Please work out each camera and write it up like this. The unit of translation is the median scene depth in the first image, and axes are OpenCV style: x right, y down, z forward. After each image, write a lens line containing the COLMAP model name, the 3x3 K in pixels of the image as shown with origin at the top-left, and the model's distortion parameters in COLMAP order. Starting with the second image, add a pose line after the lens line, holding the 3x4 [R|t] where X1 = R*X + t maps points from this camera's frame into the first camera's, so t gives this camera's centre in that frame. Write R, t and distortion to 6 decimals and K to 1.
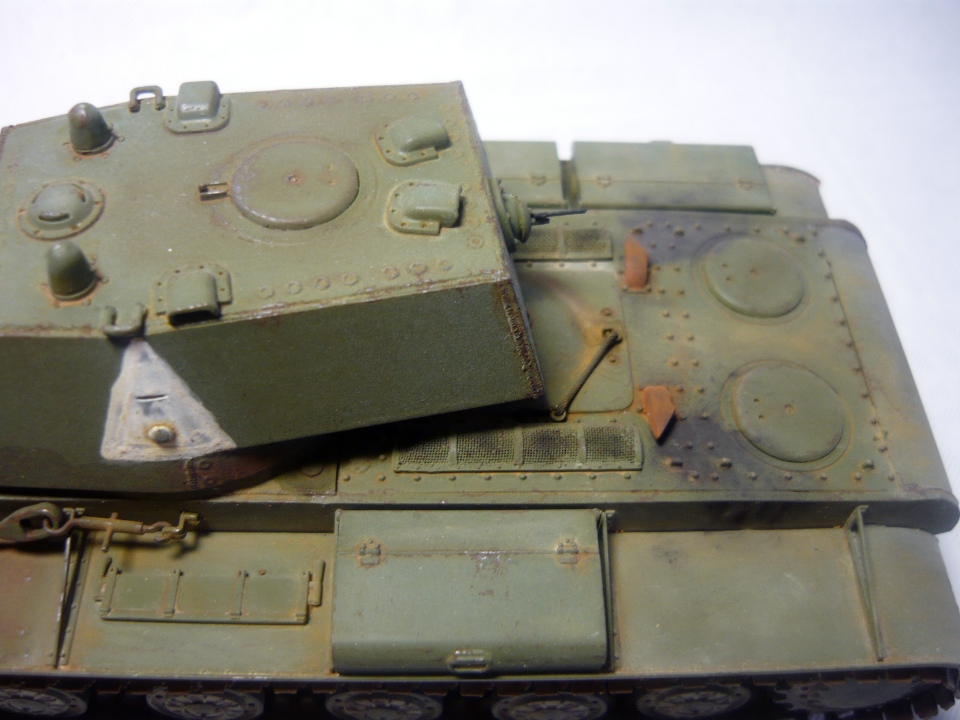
lens RADIAL K [[984.6, 0, 480.0], [0, 984.6, 360.0], [0, 0, 1]] dist [-0.144047, 0.016532]
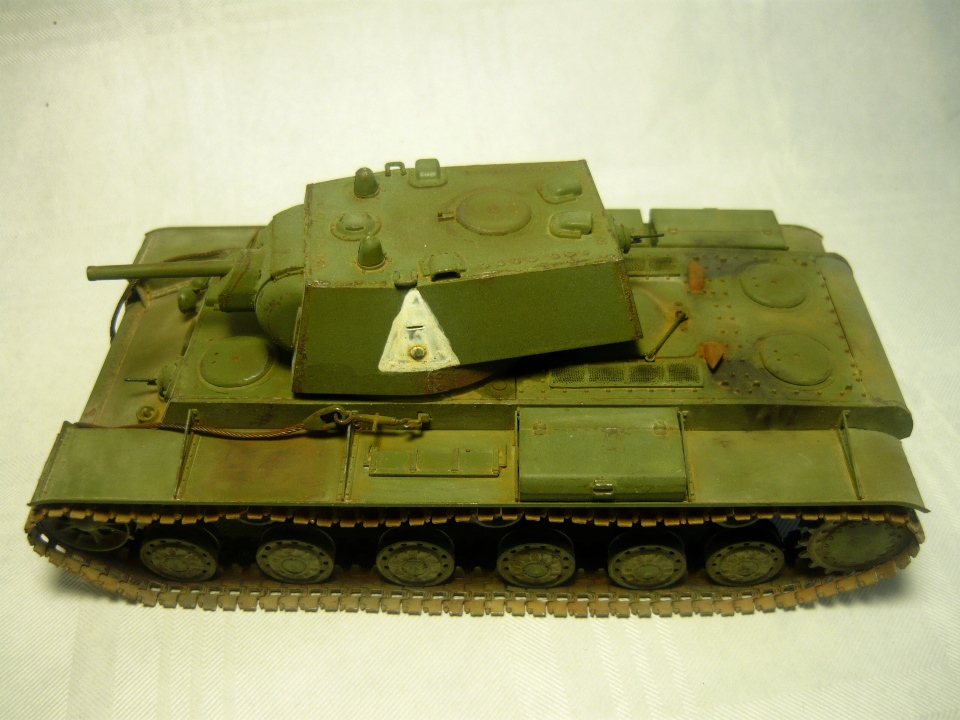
lens RADIAL K [[984.6, 0, 480.0], [0, 984.6, 360.0], [0, 0, 1]] dist [-0.144047, 0.016532]
pose [[0.998252, -0.007879, -0.058577, -0.110010], [-0.001329, 0.987832, -0.155519, 0.326261], [0.059089, 0.155325, 0.986095, -0.626546]]
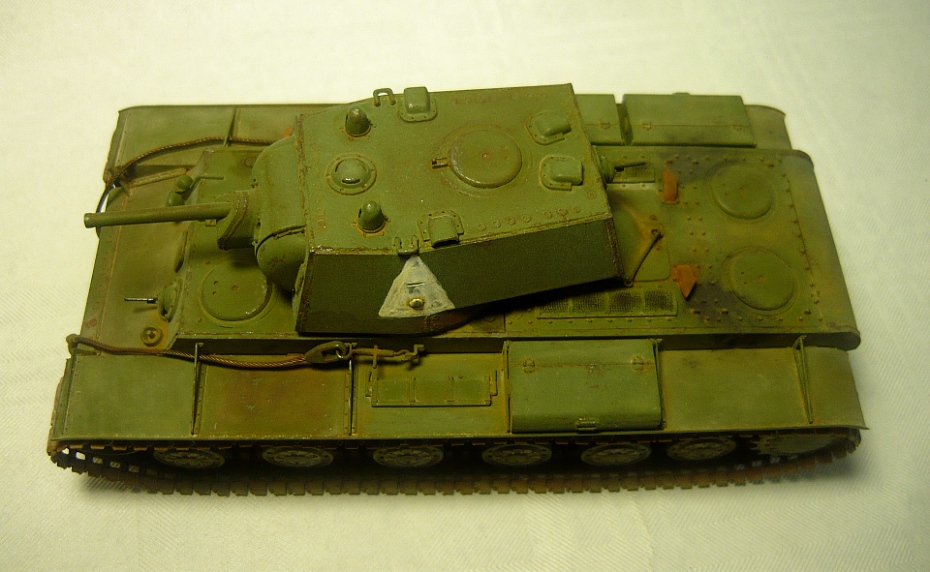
lens RADIAL K [[948.6, 0, 466.9], [0, 948.6, 249.2], [0, 0, 1]] dist [-0.132181, -0.006175]
pose [[0.999922, -0.006911, 0.010398, -0.232009], [0.005846, 0.995054, 0.099168, -0.178851], [-0.011032, -0.099099, 0.995016, -0.671326]]
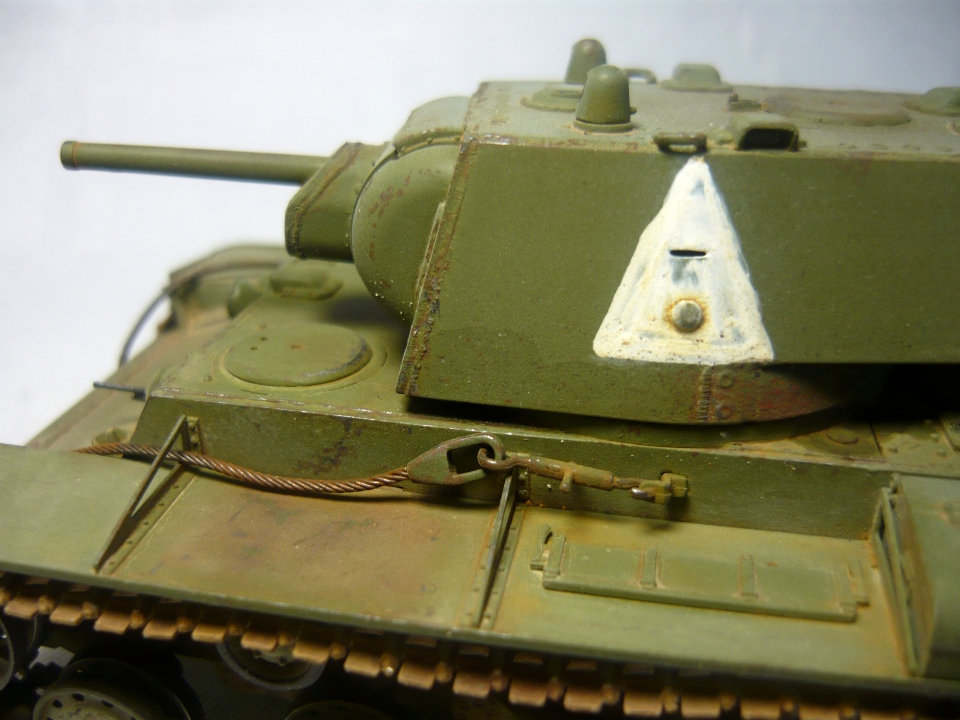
lens RADIAL K [[984.6, 0, 480.0], [0, 984.6, 360.0], [0, 0, 1]] dist [-0.144047, 0.016532]
pose [[0.978466, 0.069649, -0.194304, -0.307733], [-0.152926, 0.876856, -0.455782, 0.440249], [0.138632, 0.475681, 0.868625, 0.301945]]
